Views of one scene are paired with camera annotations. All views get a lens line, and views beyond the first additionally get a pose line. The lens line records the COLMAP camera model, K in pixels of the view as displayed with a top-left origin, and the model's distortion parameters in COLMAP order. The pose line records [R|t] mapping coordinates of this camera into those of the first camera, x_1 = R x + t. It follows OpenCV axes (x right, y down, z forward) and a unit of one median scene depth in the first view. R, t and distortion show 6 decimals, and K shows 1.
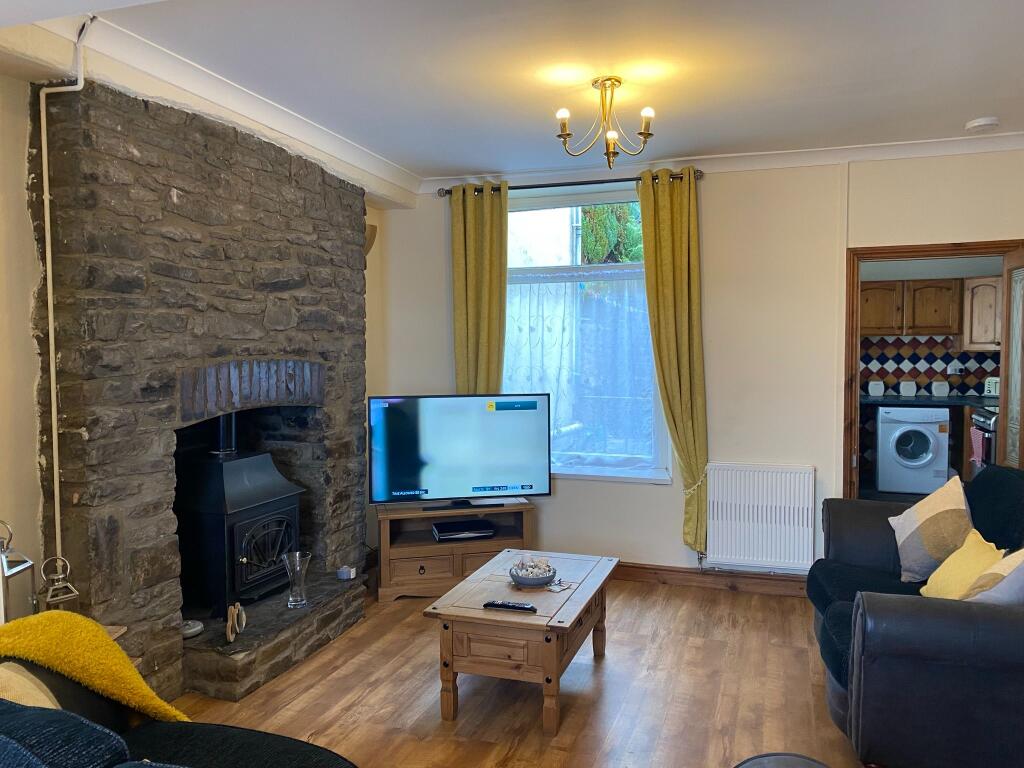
lens RADIAL K [[773.5, 0, 512.9], [0, 773.5, 385.4], [0, 0, 1]] dist [0.009343, 0.003483]
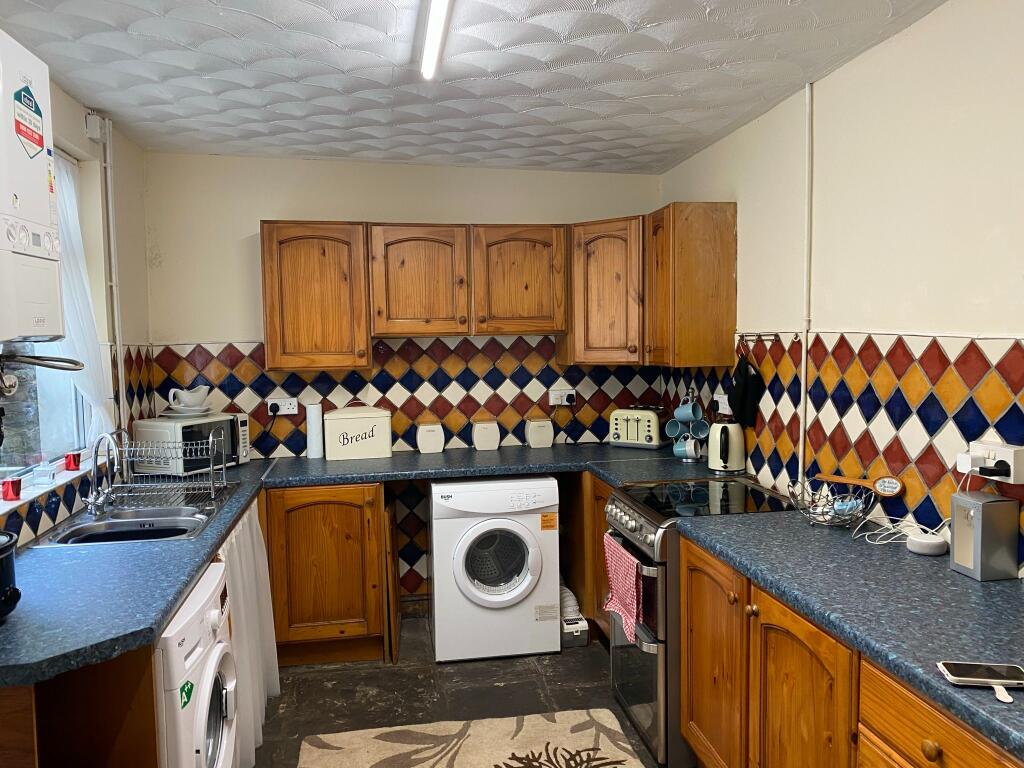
lens RADIAL K [[773.5, 0, 513.2], [0, 773.5, 386.3], [0, 0, 1]] dist [0.009343, 0.003483]
pose [[0.883615, -0.040675, 0.466445, 0.289041], [0.039985, 0.999135, 0.011382, -0.035463], [-0.466504, 0.008593, 0.884477, 0.539179]]
